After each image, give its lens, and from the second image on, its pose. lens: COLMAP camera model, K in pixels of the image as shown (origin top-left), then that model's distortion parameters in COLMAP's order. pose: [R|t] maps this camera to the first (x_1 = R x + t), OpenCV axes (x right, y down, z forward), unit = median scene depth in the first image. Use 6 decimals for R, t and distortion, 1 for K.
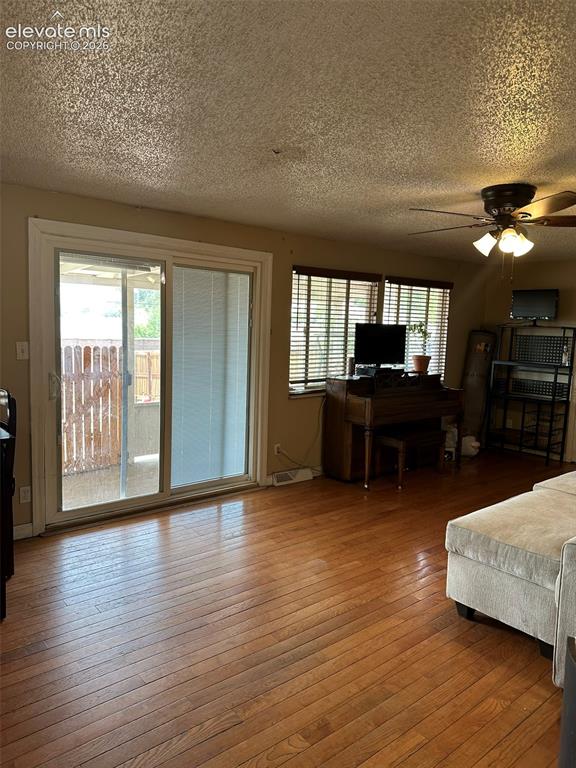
lens RADIAL K [[543.2, 0, 290.2], [0, 543.2, 380.8], [0, 0, 1]] dist [0.047847, -0.047561]
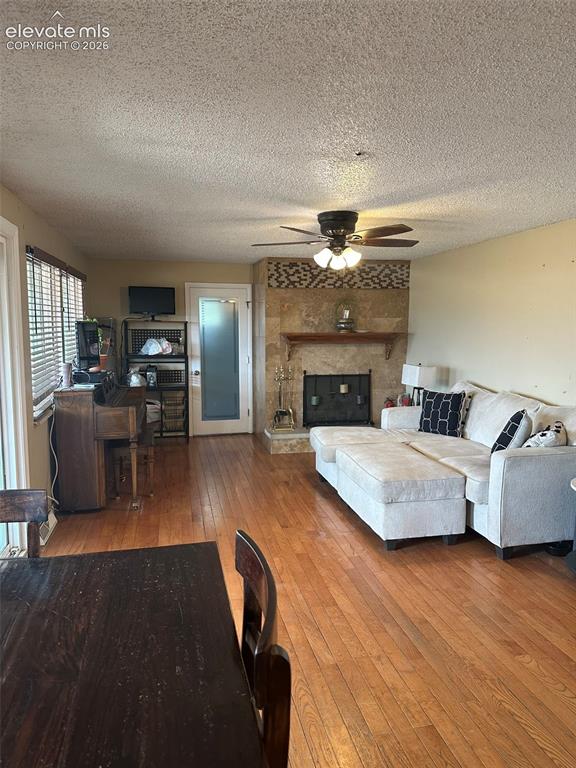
lens RADIAL K [[543.2, 0, 291.7], [0, 543.2, 386.1], [0, 0, 1]] dist [0.047847, -0.047561]
pose [[0.434890, -0.121238, 0.892285, -0.788280], [0.088245, 0.991864, 0.091758, -0.088857], [-0.896149, 0.038835, 0.442050, 0.539294]]
